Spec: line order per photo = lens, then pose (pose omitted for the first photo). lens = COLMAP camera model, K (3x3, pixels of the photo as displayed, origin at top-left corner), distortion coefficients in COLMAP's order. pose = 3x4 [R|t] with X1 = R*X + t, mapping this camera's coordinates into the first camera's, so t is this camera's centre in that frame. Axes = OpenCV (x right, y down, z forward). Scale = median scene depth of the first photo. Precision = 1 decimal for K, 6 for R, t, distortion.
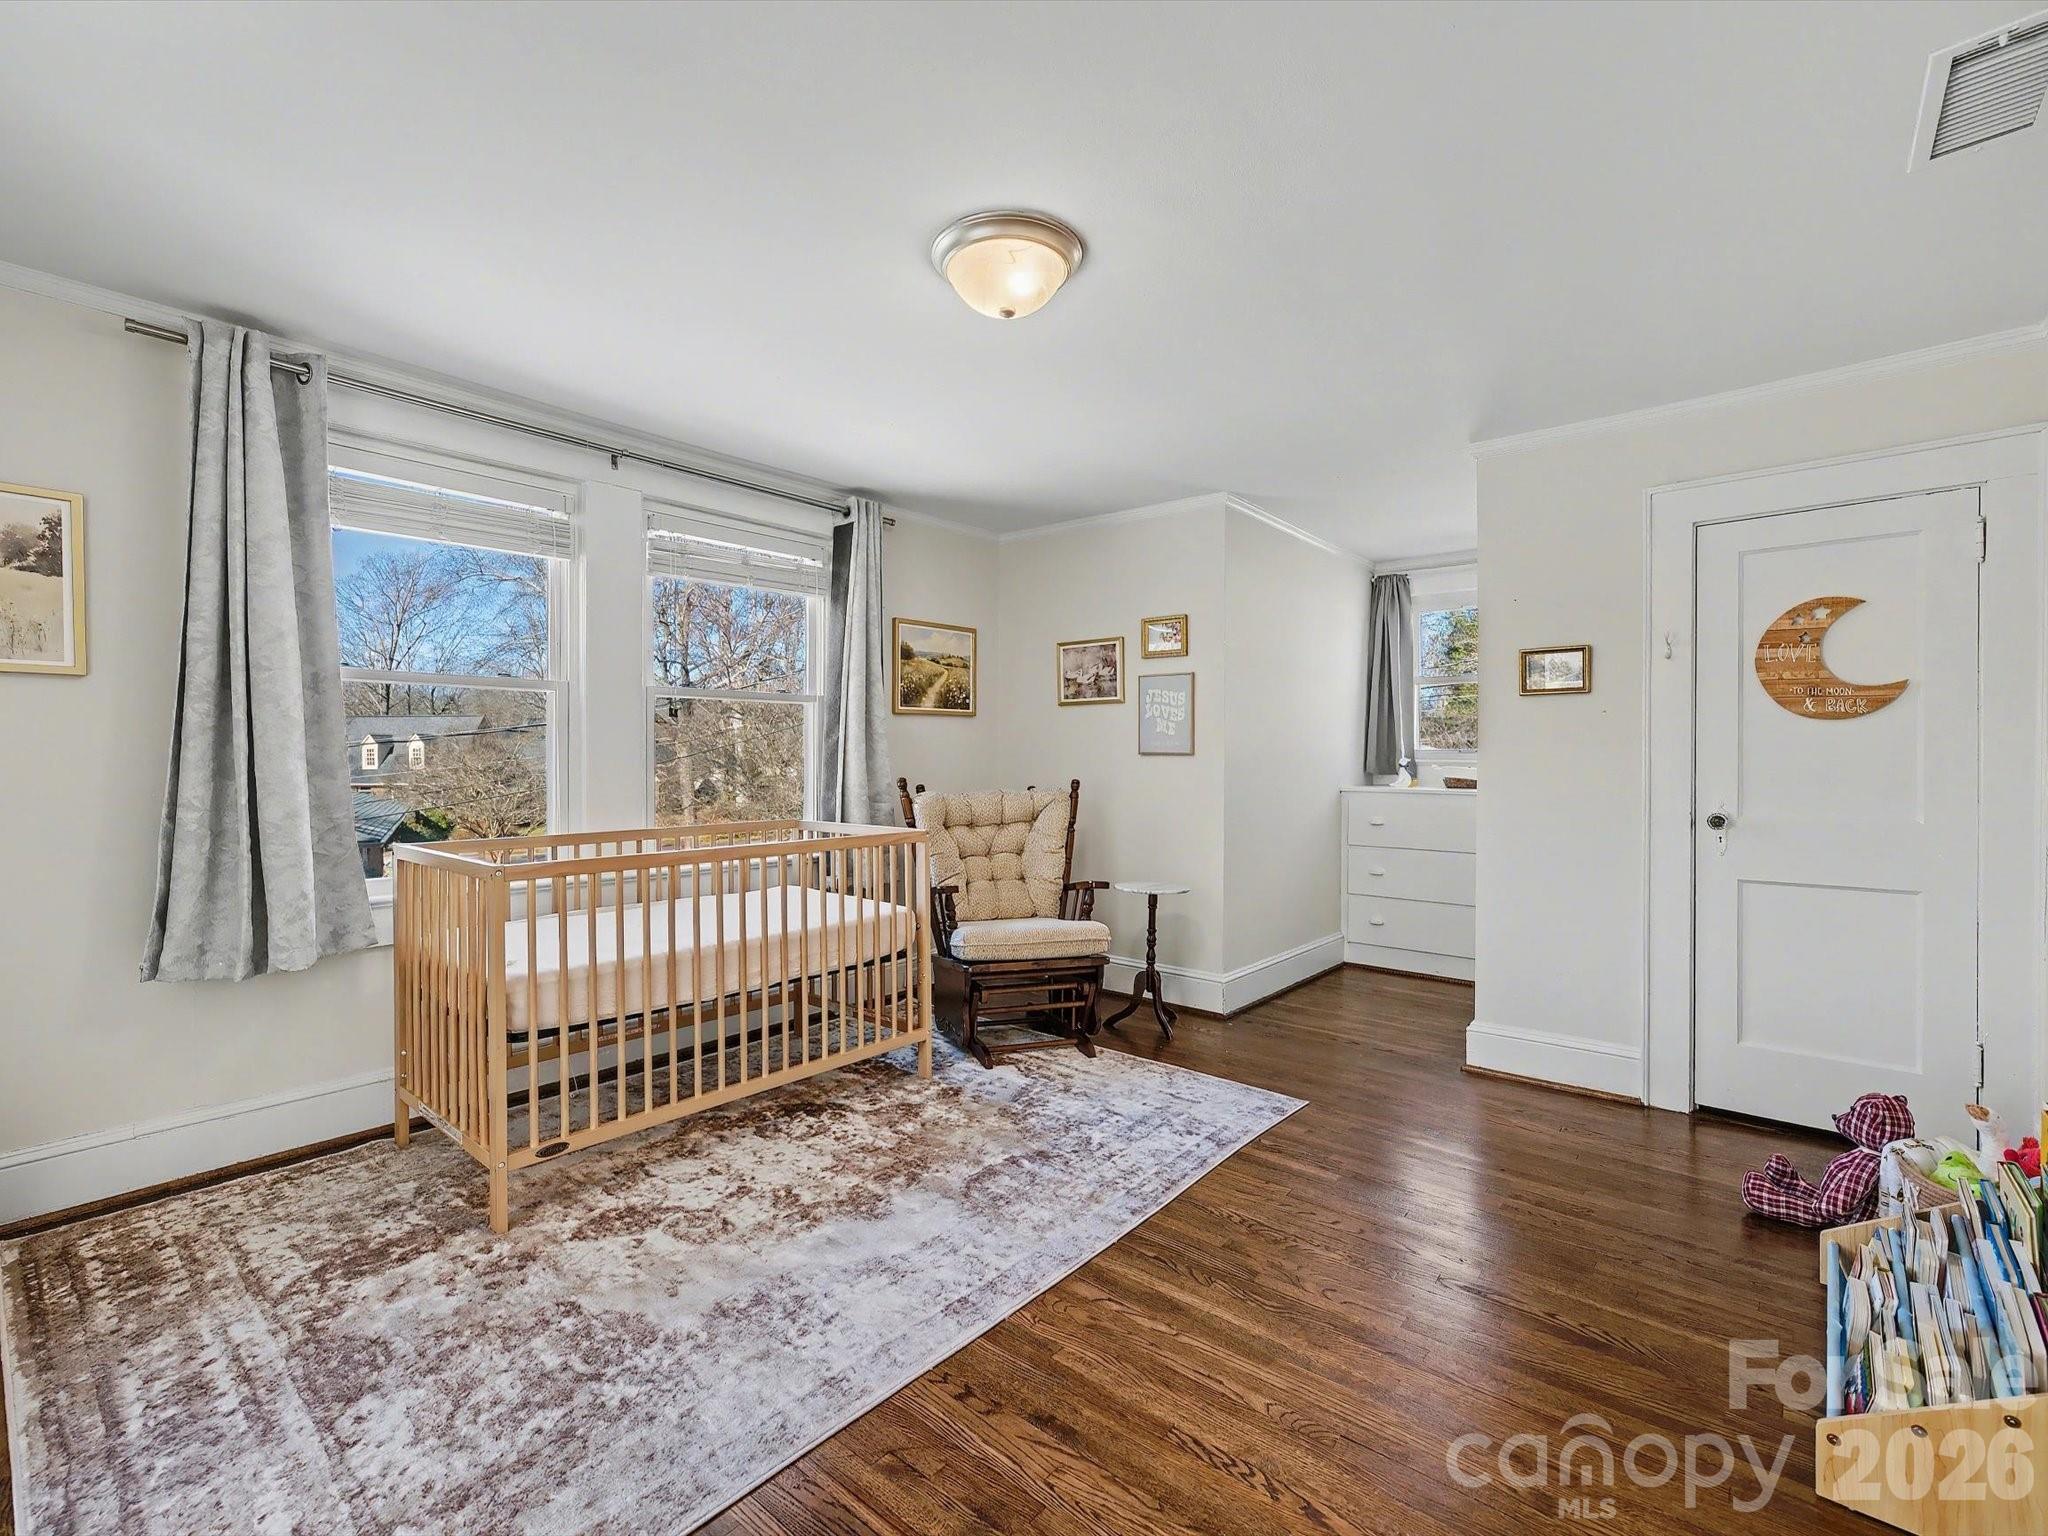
lens RADIAL K [[938.0, 0, 1019.0], [0, 938.0, 762.8], [0, 0, 1]] dist [-0.001820, 0.000359]
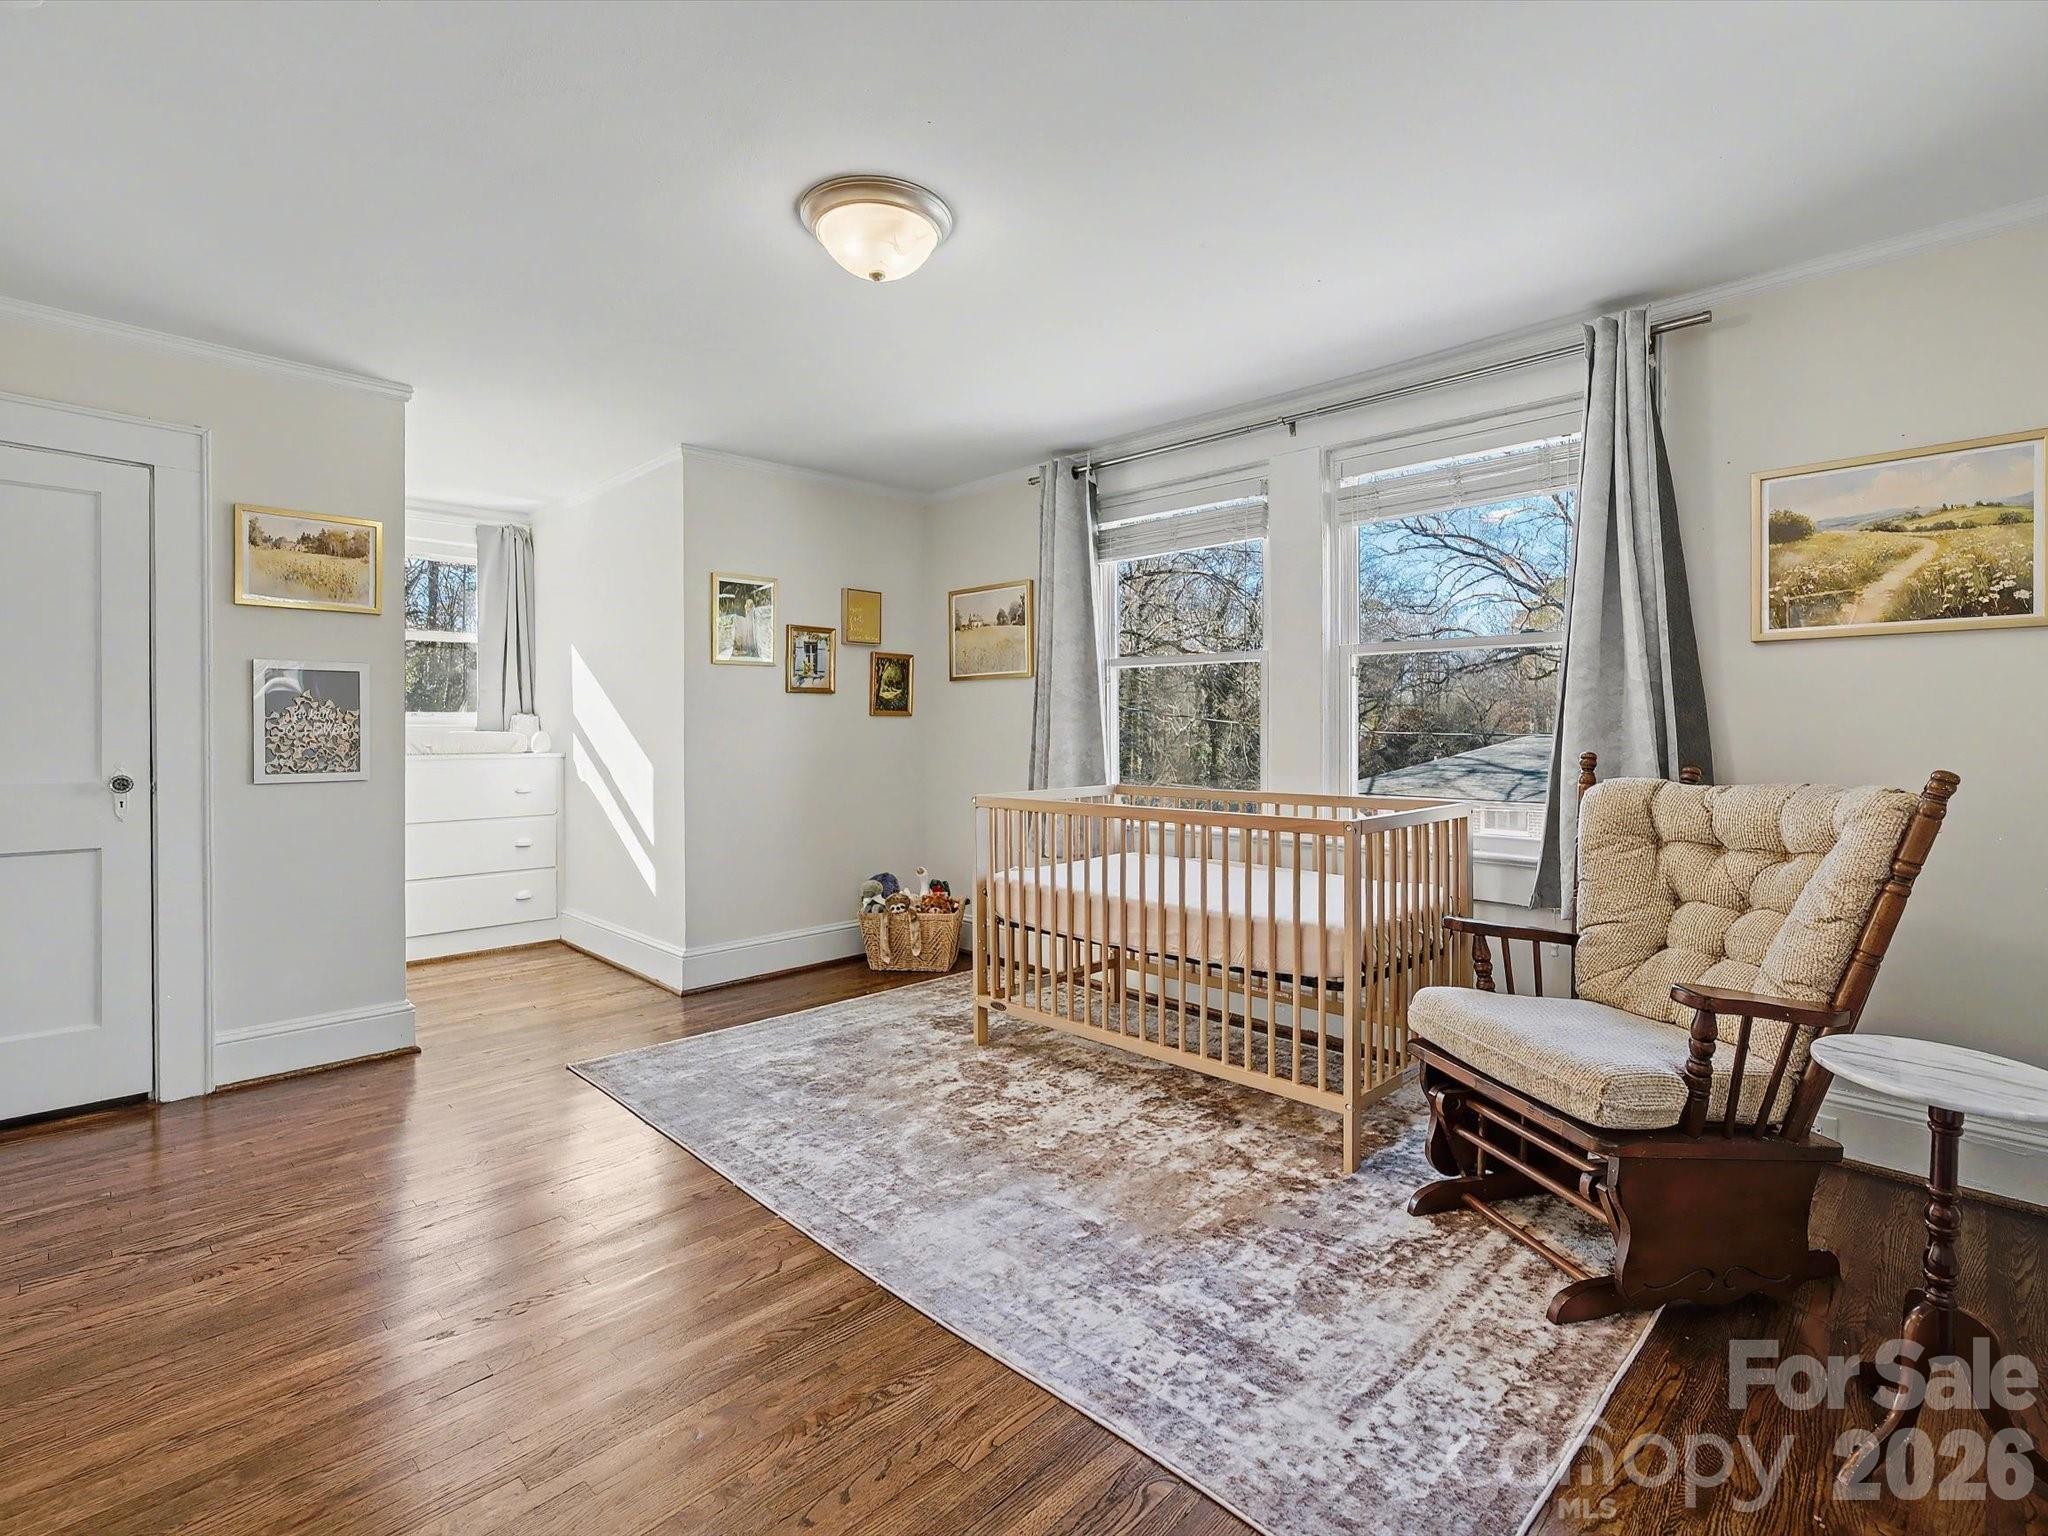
lens RADIAL K [[947.6, 0, 969.7], [0, 947.6, 722.8], [0, 0, 1]] dist [-0.016920, 0.000051]
pose [[-0.093543, 0.001014, -0.995615, 0.704888], [-0.004113, 0.999991, 0.001405, -0.003851], [0.995607, 0.004227, -0.093538, 0.858093]]
